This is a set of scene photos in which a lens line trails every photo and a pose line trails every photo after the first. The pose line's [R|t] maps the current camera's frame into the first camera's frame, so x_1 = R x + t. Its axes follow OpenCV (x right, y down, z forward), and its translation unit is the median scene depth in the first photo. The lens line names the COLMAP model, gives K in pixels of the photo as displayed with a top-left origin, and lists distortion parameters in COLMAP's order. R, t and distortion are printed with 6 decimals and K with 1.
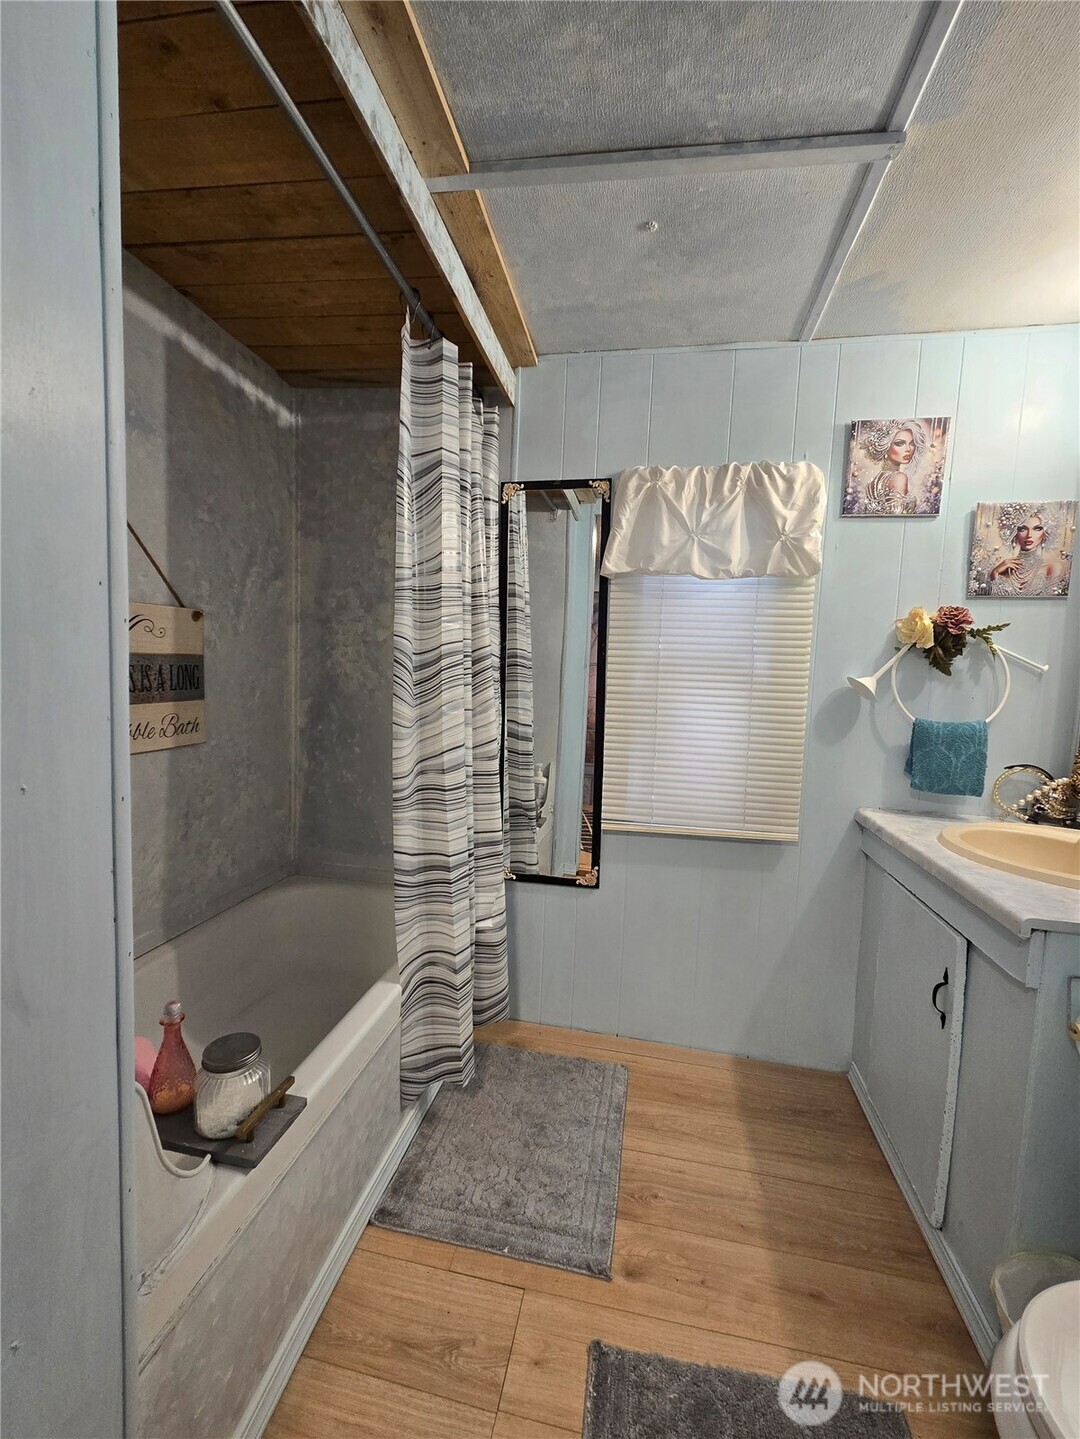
lens RADIAL K [[591.7, 0, 553.5], [0, 591.7, 725.8], [0, 0, 1]] dist [-0.001889, 0.001760]
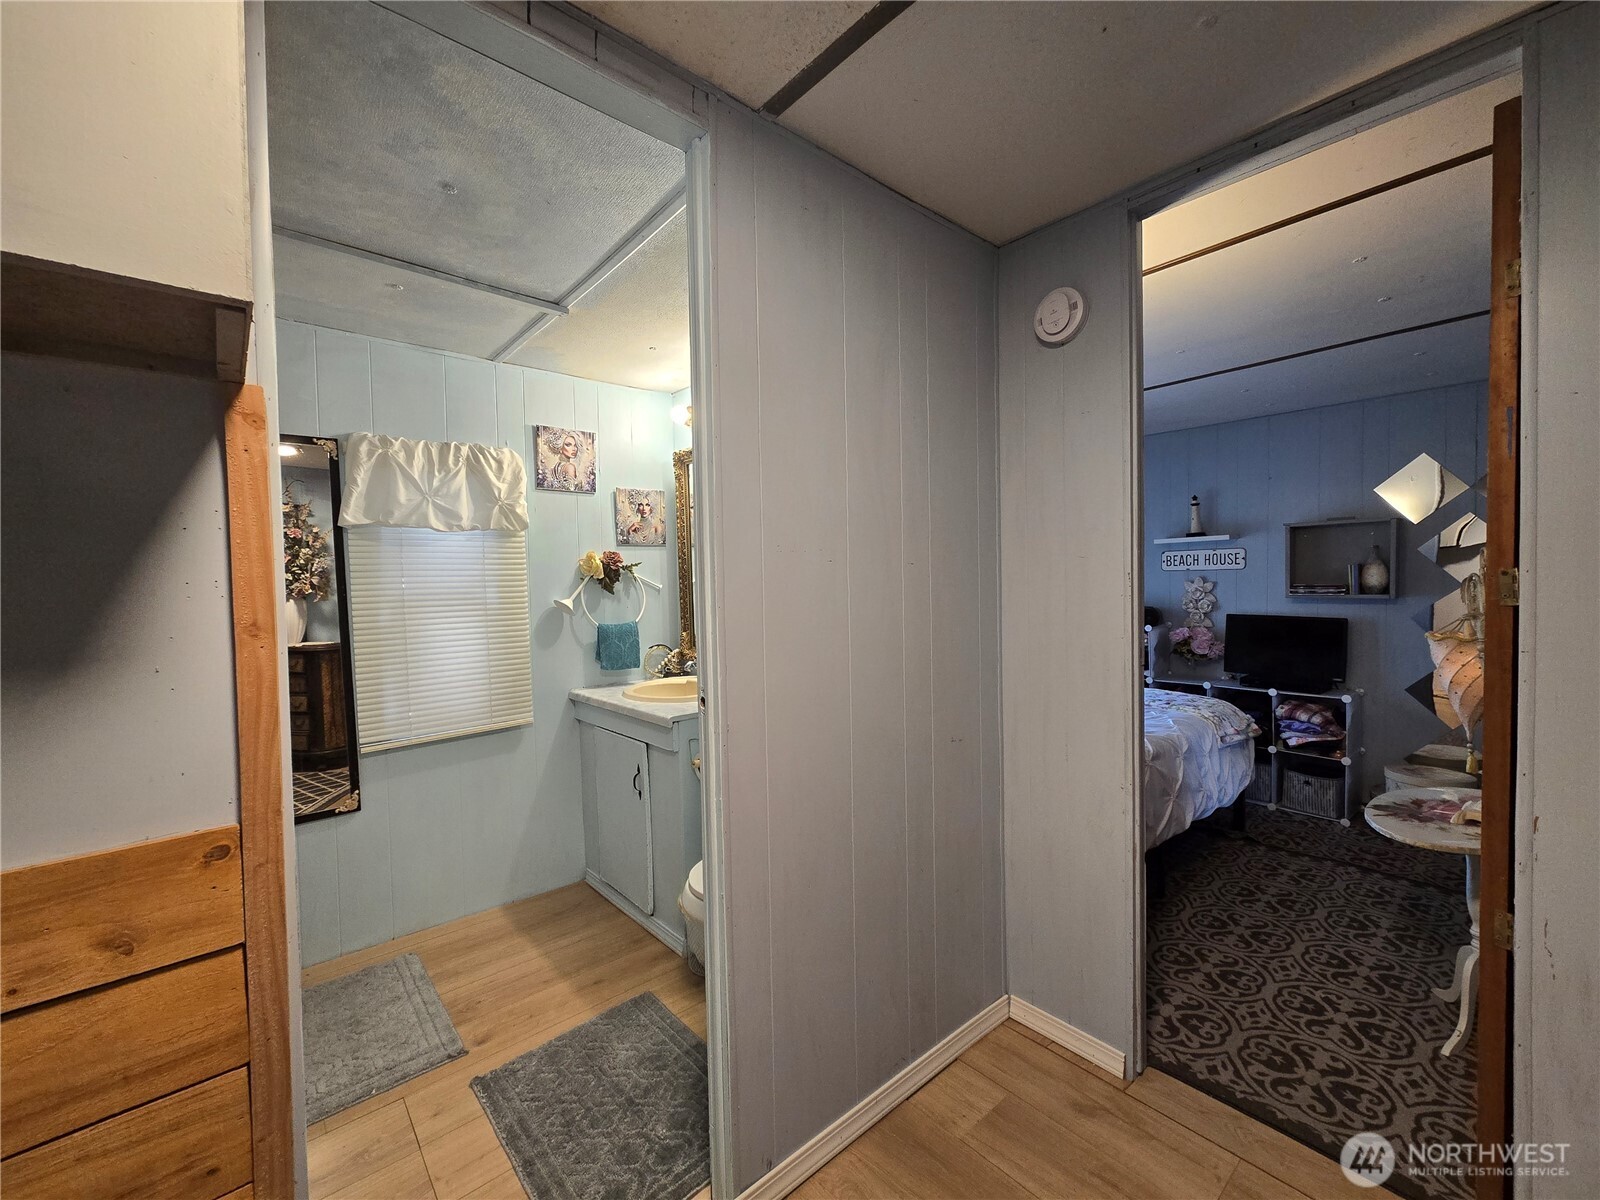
lens RADIAL K [[657.9, 0, 802.4], [0, 657.9, 599.4], [0, 0, 1]] dist [-0.001889, 0.001760]
pose [[0.612571, -0.076375, 0.786717, -0.398821], [0.115300, 0.993308, 0.006653, -0.025880], [-0.781961, 0.086633, 0.617277, -0.469365]]
